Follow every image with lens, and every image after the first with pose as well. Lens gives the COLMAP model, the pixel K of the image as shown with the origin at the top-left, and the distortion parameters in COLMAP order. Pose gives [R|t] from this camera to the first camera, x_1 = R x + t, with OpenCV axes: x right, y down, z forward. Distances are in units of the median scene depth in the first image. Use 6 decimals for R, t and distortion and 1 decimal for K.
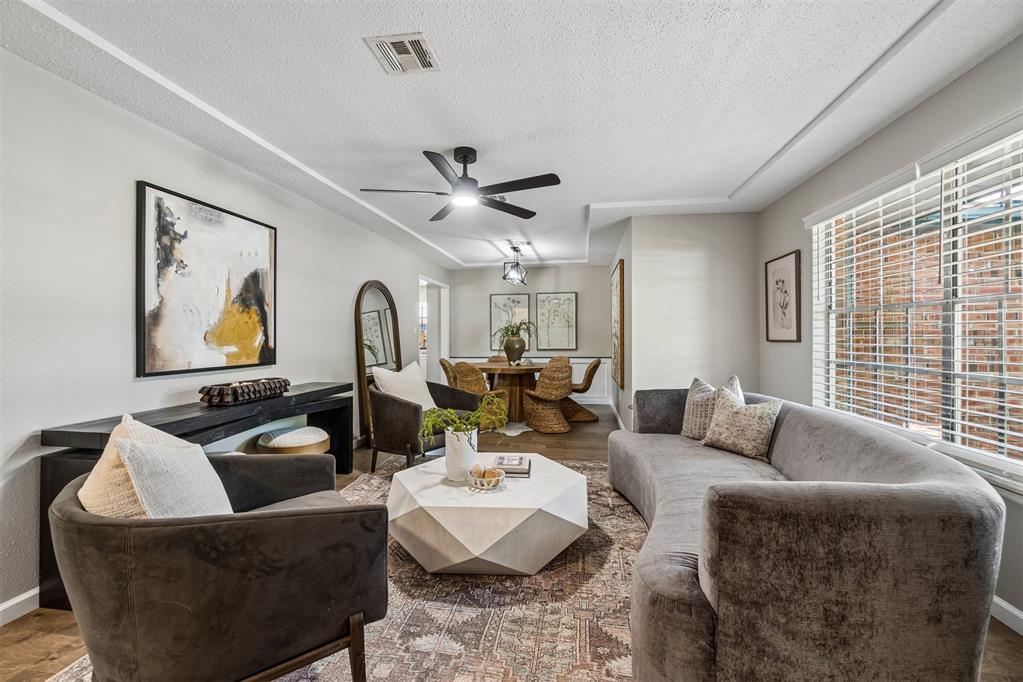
lens RADIAL K [[439.4, 0, 512.2], [0, 439.4, 331.8], [0, 0, 1]] dist [-0.004737, 0.000630]
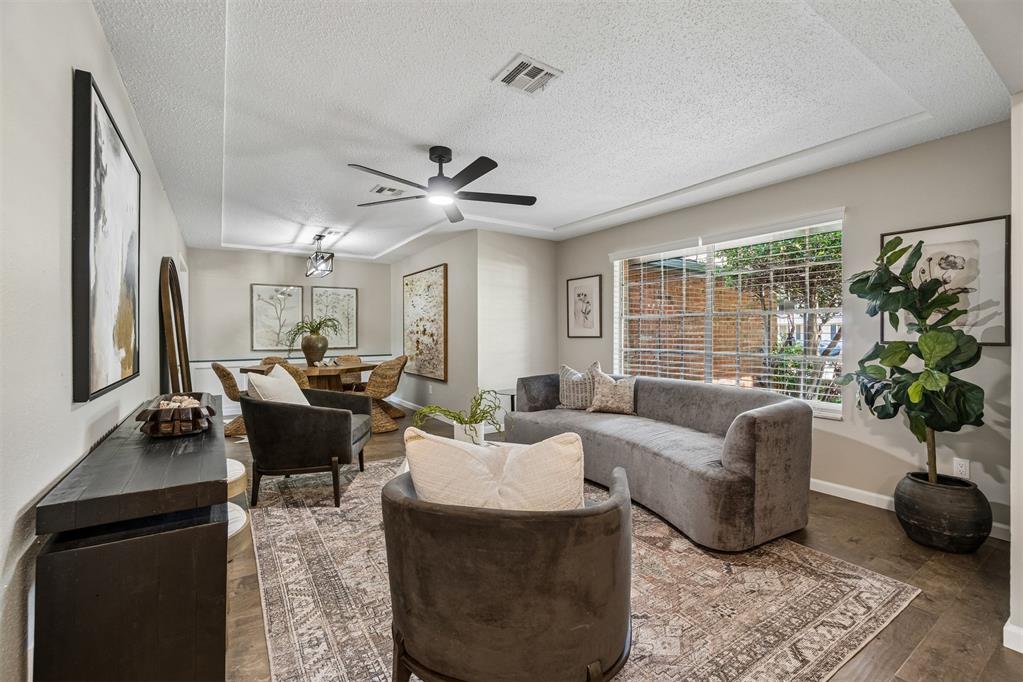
lens RADIAL K [[439.4, 0, 512.2], [0, 439.4, 331.8], [0, 0, 1]] dist [-0.004737, 0.000630]
pose [[0.738908, 0.003079, 0.673799, -0.614994], [-0.005786, 0.999982, 0.001776, 0.003684], [-0.673782, -0.005211, 0.738912, 0.127713]]
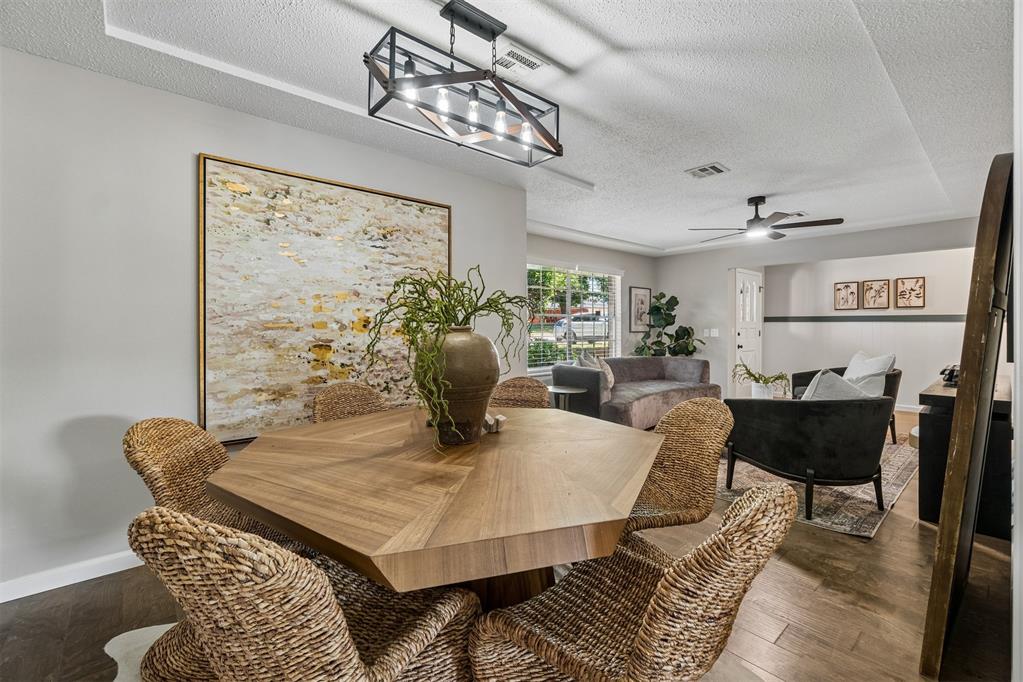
lens RADIAL K [[439.4, 0, 512.2], [0, 439.4, 331.8], [0, 0, 1]] dist [-0.004737, 0.000630]
pose [[-0.767035, -0.004582, 0.641589, -0.380560], [-0.003521, 0.999990, 0.002933, 0.018724], [-0.641596, -0.000009, -0.767043, 2.403618]]
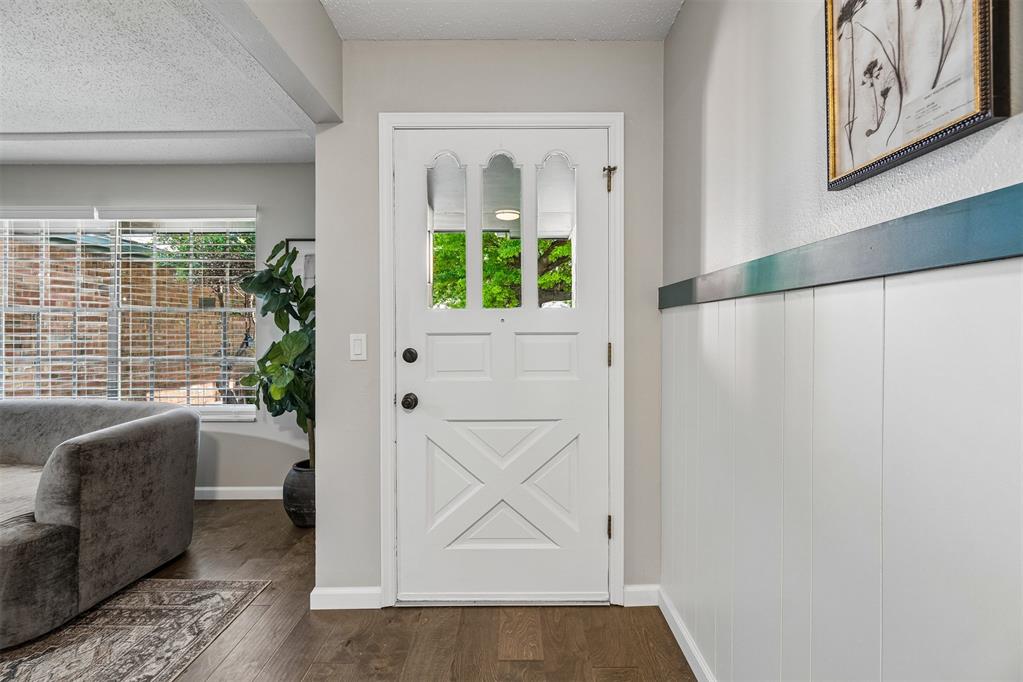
lens RADIAL K [[438.5, 0, 513.2], [0, 438.5, 334.1], [0, 0, 1]] dist [-0.003860, 0.001014]
pose [[-0.155091, -0.000439, 0.987900, -0.452220], [-0.007024, 0.999975, -0.000658, 0.002822], [-0.987875, -0.007041, -0.155091, -0.062684]]
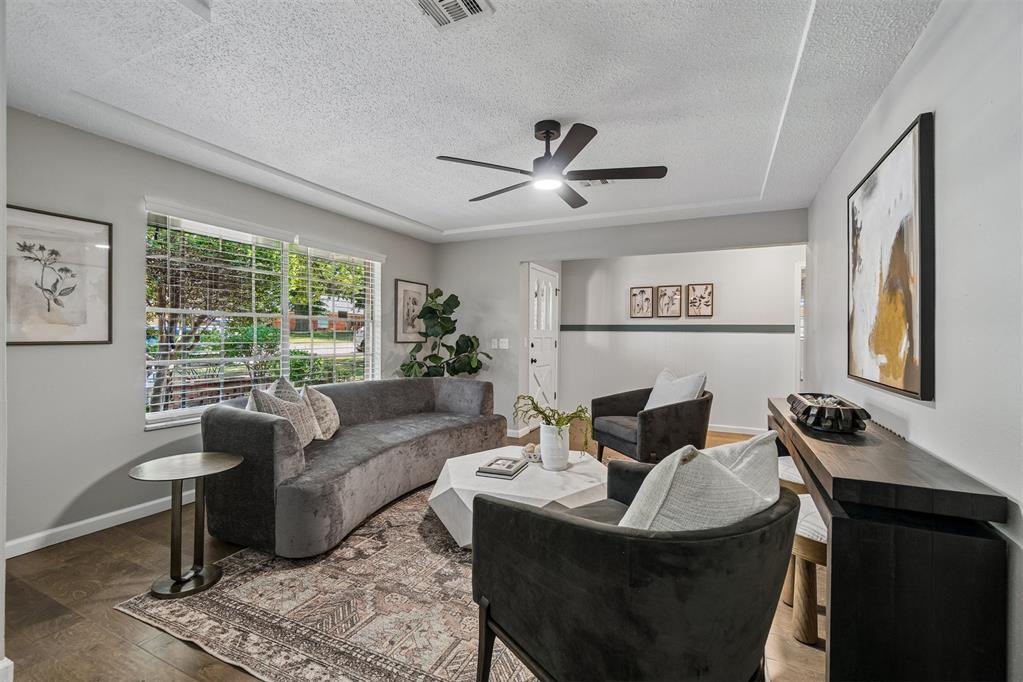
lens RADIAL K [[439.4, 0, 512.2], [0, 439.4, 331.8], [0, 0, 1]] dist [-0.004737, 0.000630]
pose [[-0.958069, -0.001830, 0.286532, -0.267246], [-0.007863, 0.999771, -0.019908, 0.013783], [-0.286430, -0.021326, -0.957864, 1.698252]]
